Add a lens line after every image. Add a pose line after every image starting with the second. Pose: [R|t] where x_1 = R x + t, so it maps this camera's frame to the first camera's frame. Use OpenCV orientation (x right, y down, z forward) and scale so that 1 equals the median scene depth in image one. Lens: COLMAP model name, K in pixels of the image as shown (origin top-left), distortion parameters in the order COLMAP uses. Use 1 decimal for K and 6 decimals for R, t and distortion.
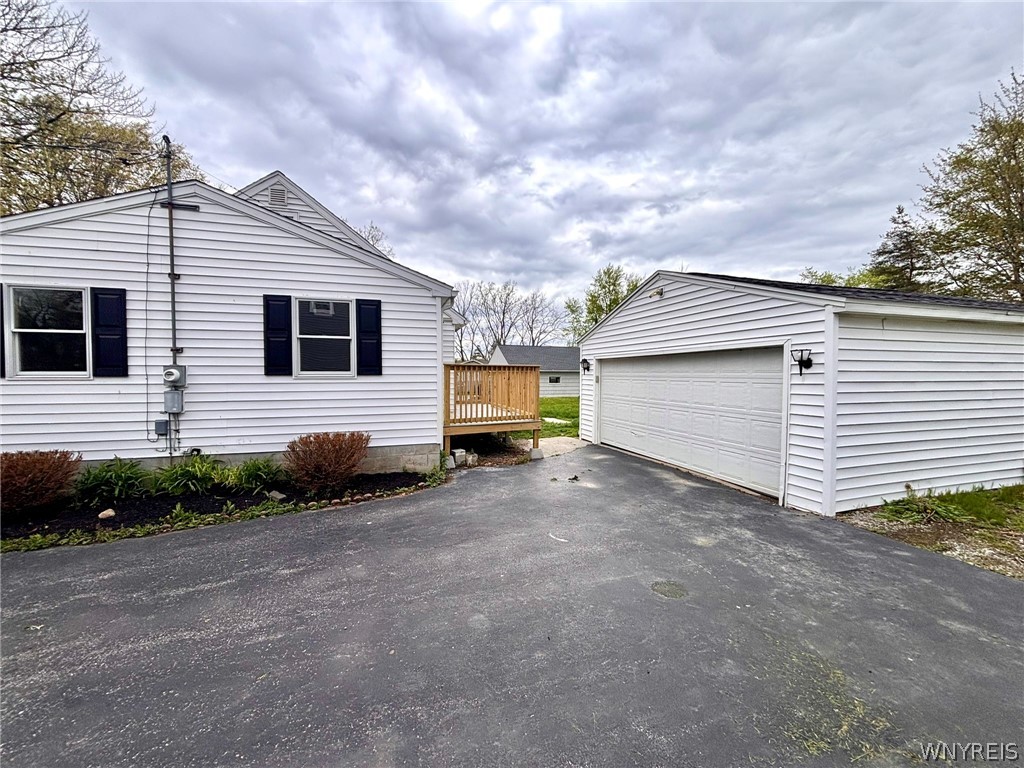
lens RADIAL K [[410.4, 0, 509.1], [0, 410.4, 388.6], [0, 0, 1]] dist [-0.007050, 0.001249]
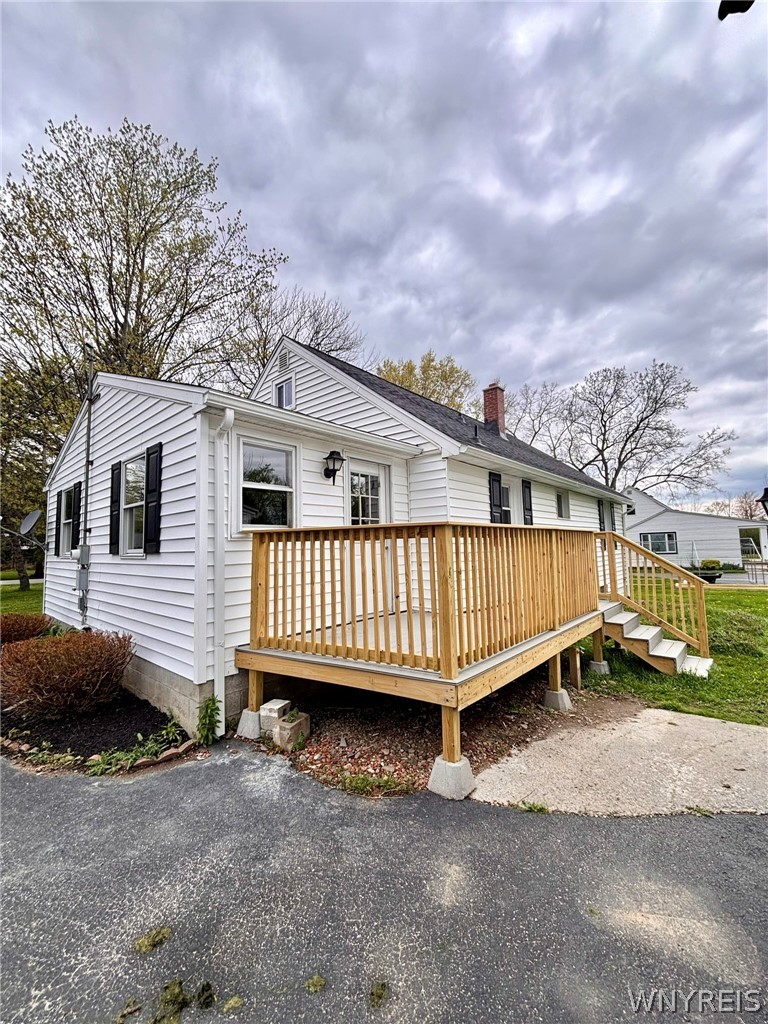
lens RADIAL K [[410.4, 0, 385.0], [0, 410.4, 512.0], [0, 0, 1]] dist [-0.007050, 0.001249]
pose [[0.533562, -0.082305, -0.841747, 0.470753], [-0.007076, 0.994784, -0.101754, -0.037891], [0.845732, 0.060248, 0.530196, 1.021832]]
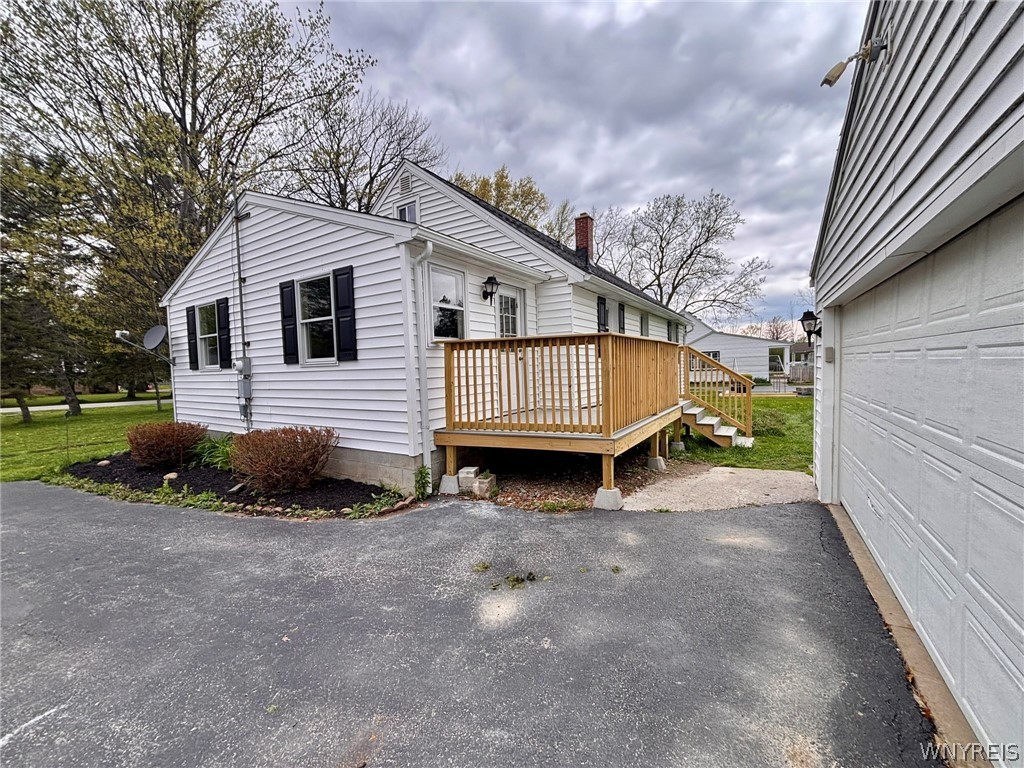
lens RADIAL K [[410.4, 0, 510.9], [0, 410.4, 386.4], [0, 0, 1]] dist [-0.007050, 0.001249]
pose [[0.659880, 0.017770, -0.751161, 0.517968], [0.003269, 0.999643, 0.026520, -0.002909], [0.751364, -0.019955, 0.659587, 0.748722]]
